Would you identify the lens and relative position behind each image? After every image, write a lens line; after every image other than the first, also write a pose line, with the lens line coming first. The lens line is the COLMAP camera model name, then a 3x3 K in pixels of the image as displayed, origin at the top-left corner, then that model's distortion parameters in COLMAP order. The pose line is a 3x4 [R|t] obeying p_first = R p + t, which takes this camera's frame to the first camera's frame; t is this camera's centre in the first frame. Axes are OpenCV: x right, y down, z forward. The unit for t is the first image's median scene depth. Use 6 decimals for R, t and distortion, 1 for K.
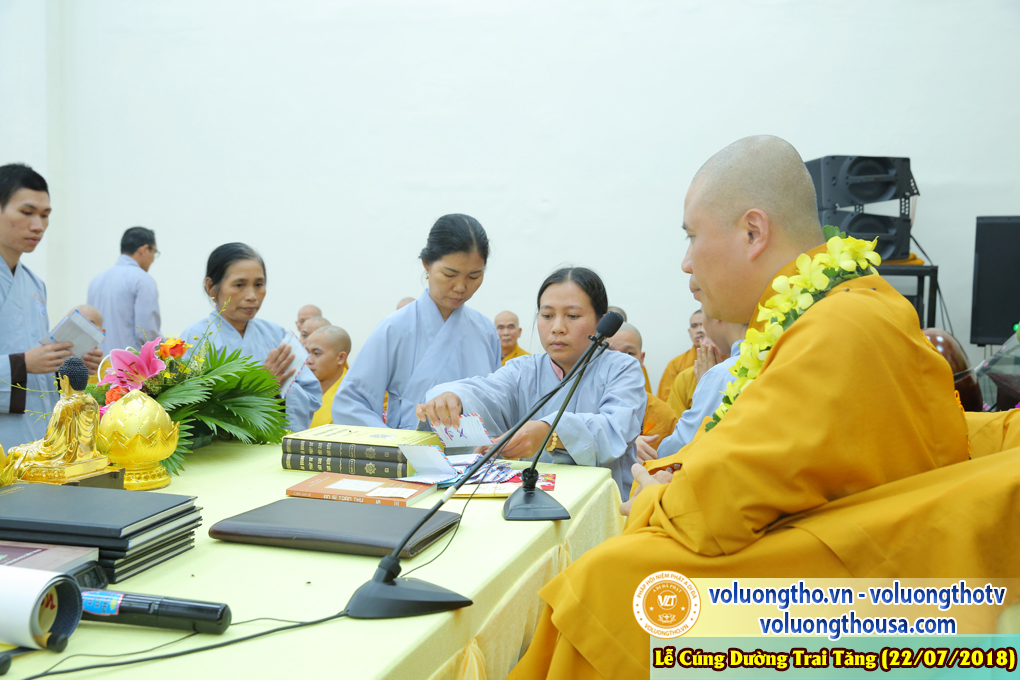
lens RADIAL K [[1111.5, 0, 500.4], [0, 1111.5, 349.2], [0, 0, 1]] dist [0.037565, 0.000000]
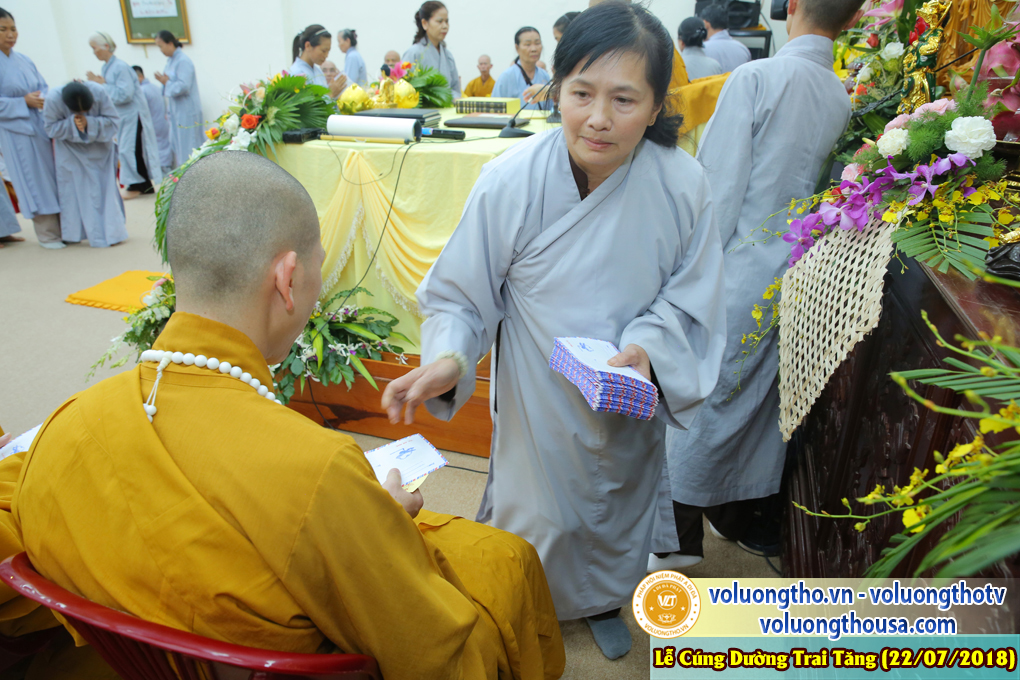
lens RADIAL K [[692.7, 0, 503.3], [0, 692.7, 340.7], [0, 0, 1]] dist [-0.082795, 0.041293]
pose [[0.999108, -0.007482, -0.041558, -0.039951], [0.020767, 0.943988, 0.329324, 0.111613], [0.036766, -0.329894, 0.943302, -0.829376]]
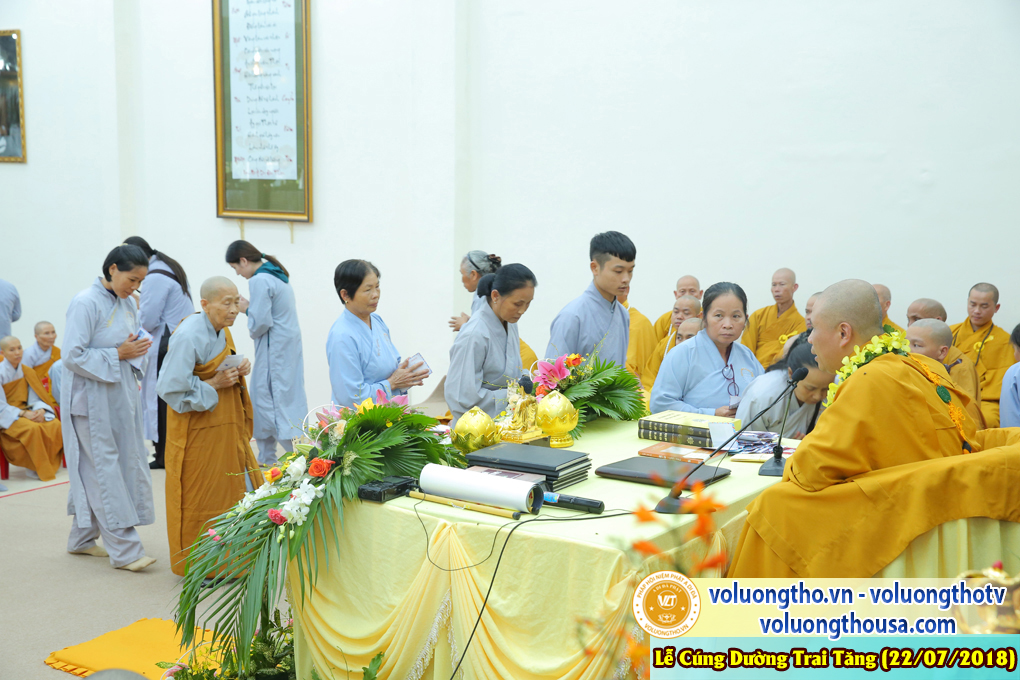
lens RADIAL K [[1399.1, 0, 507.0], [0, 1399.1, 335.1], [0, 0, 1]] dist [0.115003, 0.000000]
pose [[0.949689, 0.019981, -0.312557, 0.353079], [-0.005100, 0.998817, 0.048357, -0.192533], [0.313154, -0.044330, 0.948667, -1.360621]]
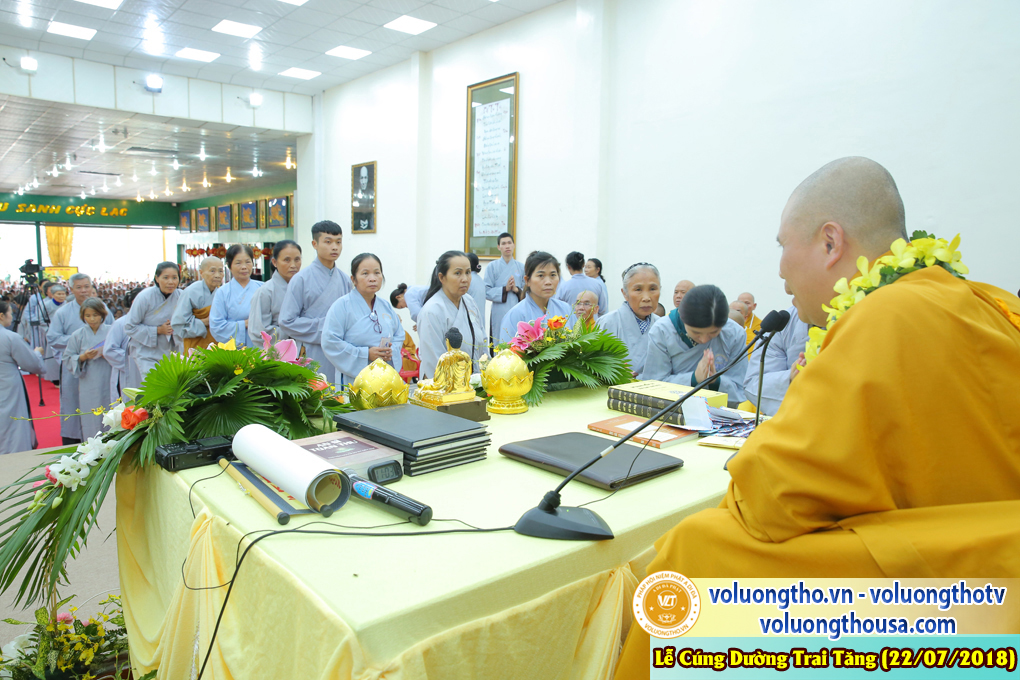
lens RADIAL K [[692.7, 0, 503.5], [0, 692.7, 329.5], [0, 0, 1]] dist [-0.082795, 0.041293]
pose [[0.837898, 0.046358, -0.543855, 0.238243], [-0.035625, 0.998907, 0.030261, -0.024780], [0.544664, -0.005980, 0.838633, 0.228360]]
